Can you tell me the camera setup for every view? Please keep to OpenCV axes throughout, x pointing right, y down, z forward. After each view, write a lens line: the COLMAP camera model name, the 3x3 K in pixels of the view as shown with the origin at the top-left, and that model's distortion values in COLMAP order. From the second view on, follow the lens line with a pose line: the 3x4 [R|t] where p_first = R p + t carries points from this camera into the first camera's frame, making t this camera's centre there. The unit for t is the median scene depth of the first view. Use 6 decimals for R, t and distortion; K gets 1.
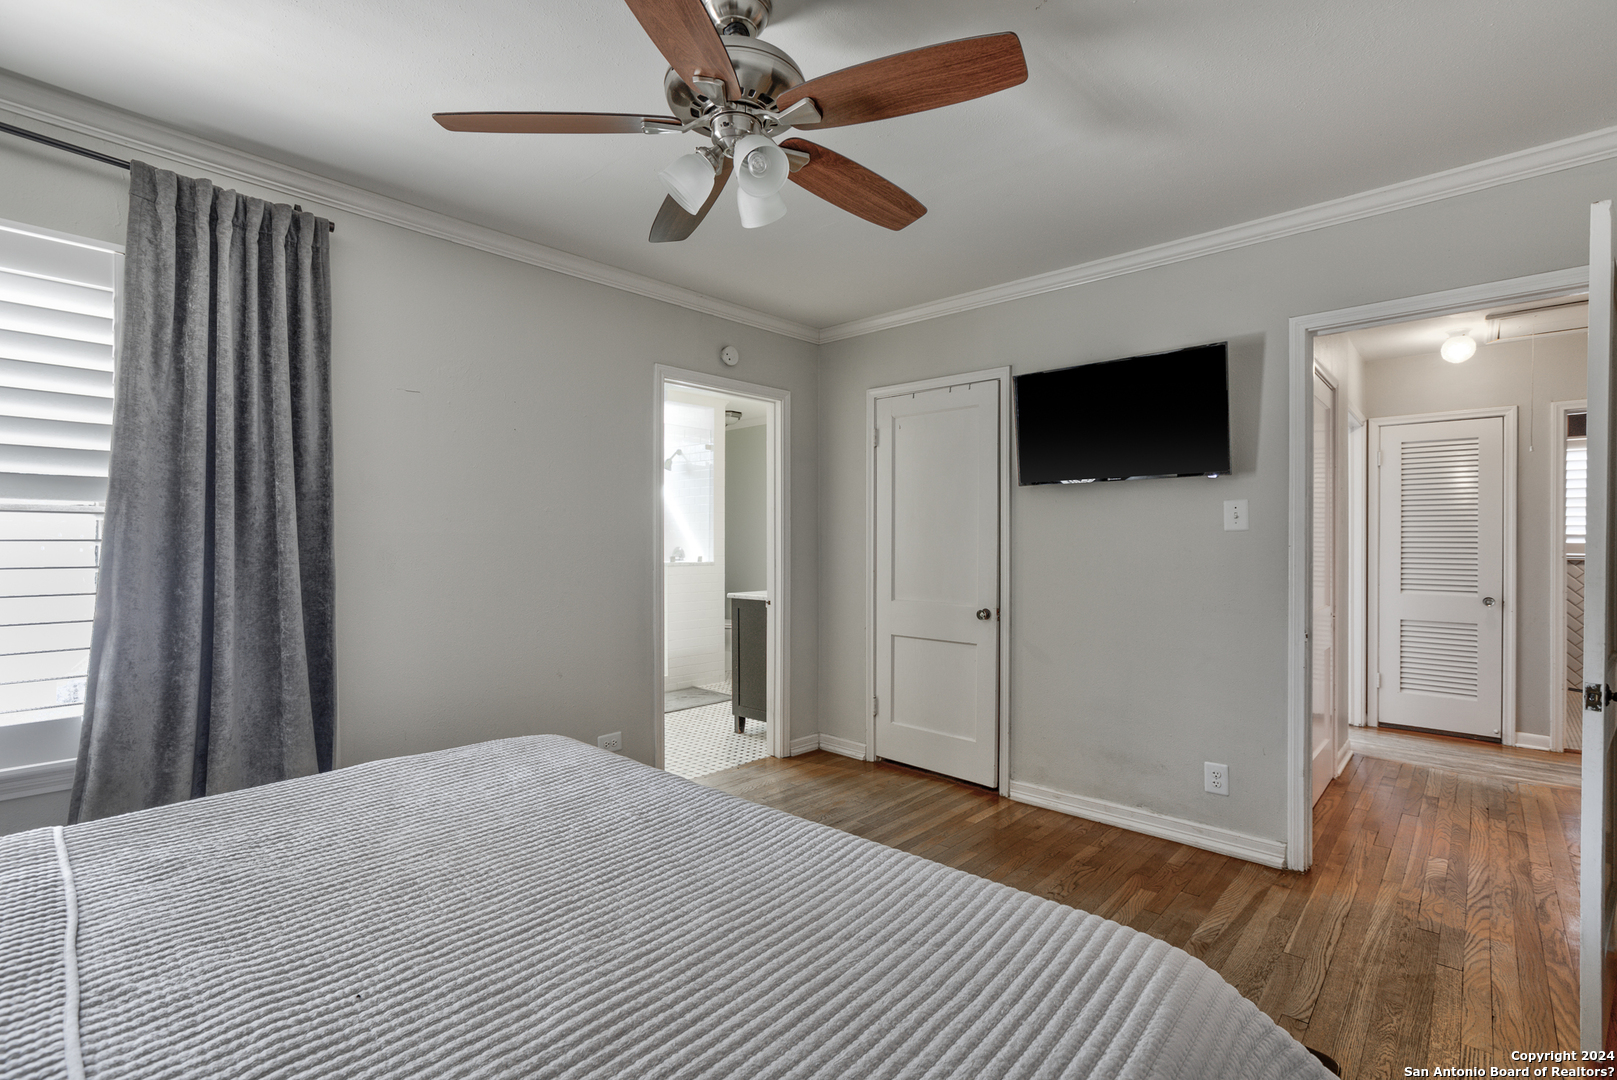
lens RADIAL K [[749.7, 0, 811.1], [0, 749.7, 541.2], [0, 0, 1]] dist [-0.033879, 0.012560]
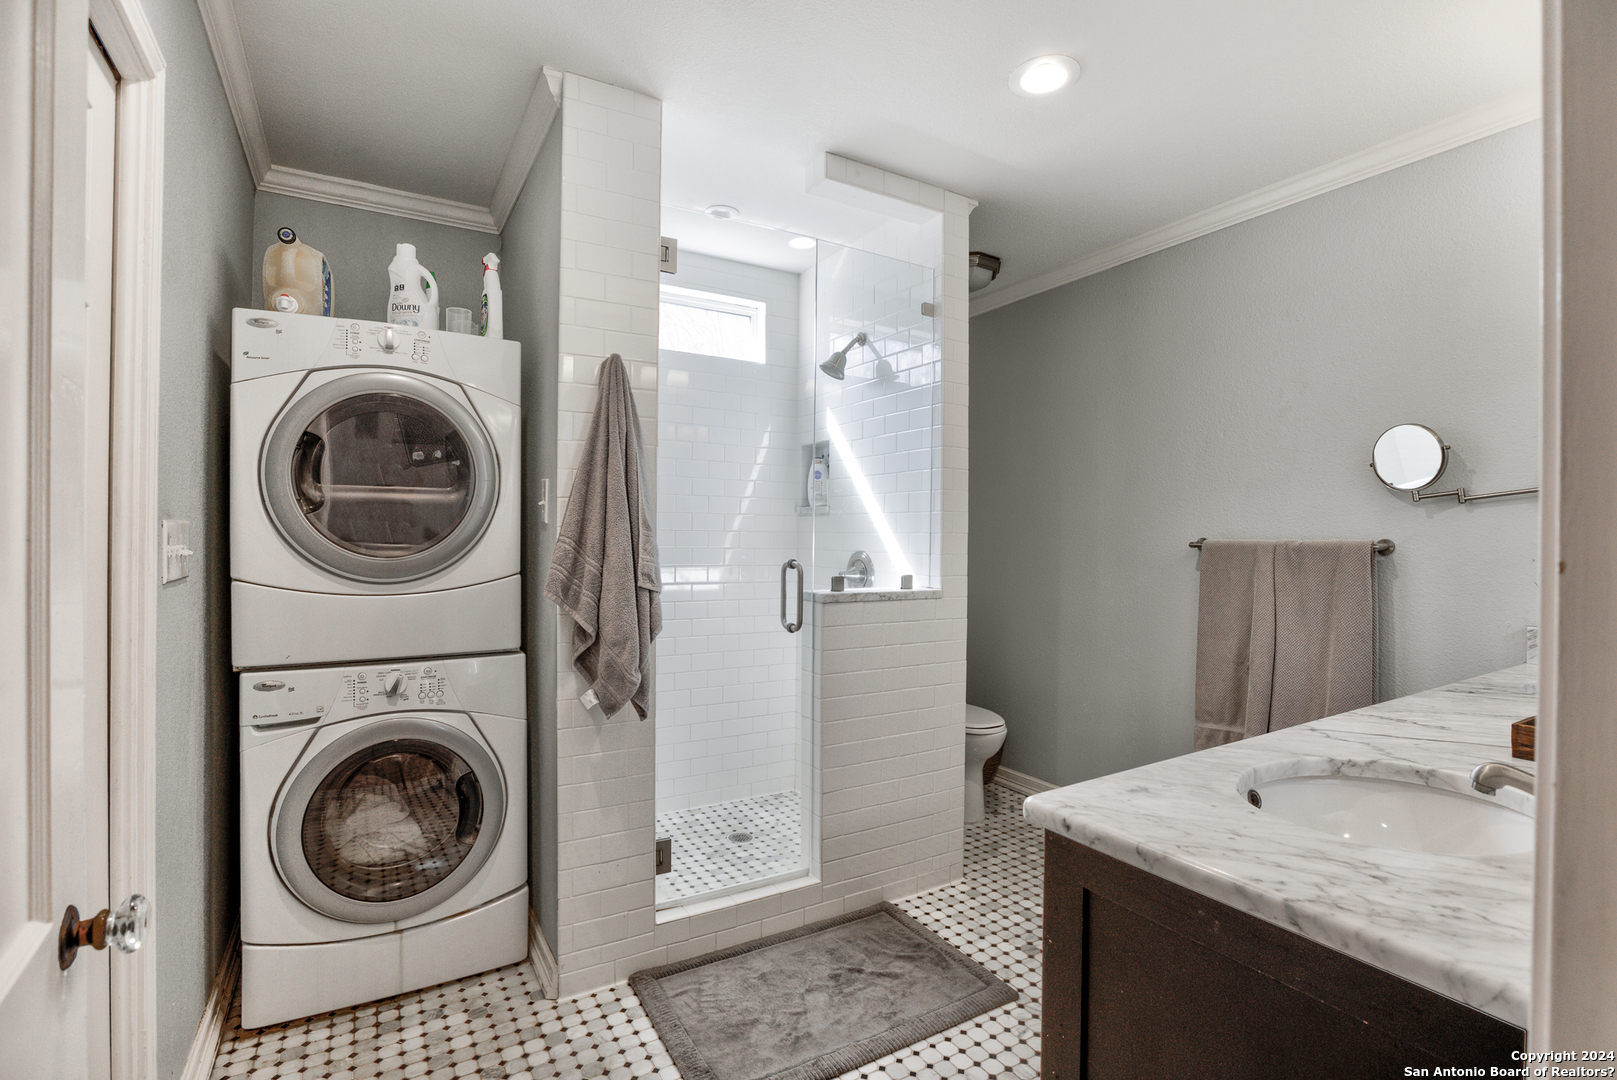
lens RADIAL K [[749.7, 0, 811.1], [0, 749.7, 541.2], [0, 0, 1]] dist [-0.033879, 0.012560]
pose [[0.952988, 0.004176, -0.302980, -0.116042], [-0.004070, 0.999991, 0.000981, -0.000283], [0.302981, 0.000298, 0.952996, 0.933024]]
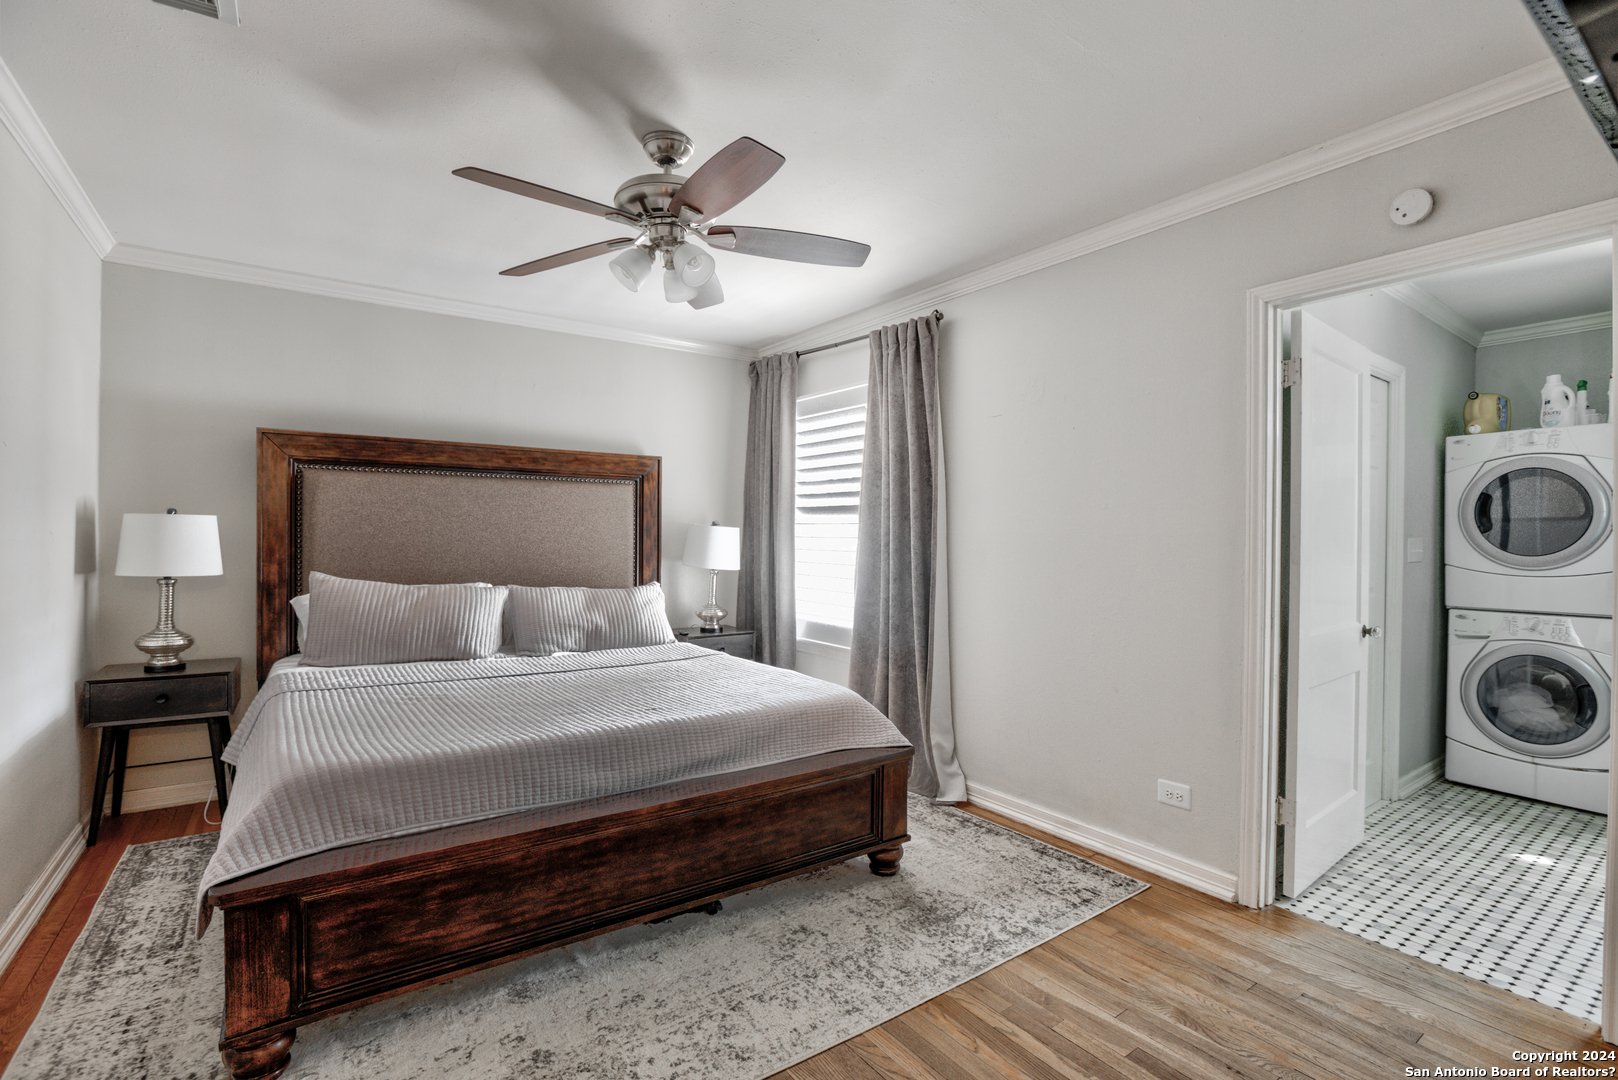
lens RADIAL K [[750.2, 0, 811.6], [0, 750.2, 541.2], [0, 0, 1]] dist [-0.033879, 0.012560]
pose [[-0.211830, 0.002128, -0.977304, 0.499168], [-0.012705, 0.999907, 0.004931, 0.000855], [0.977224, 0.013461, -0.211783, 0.661268]]
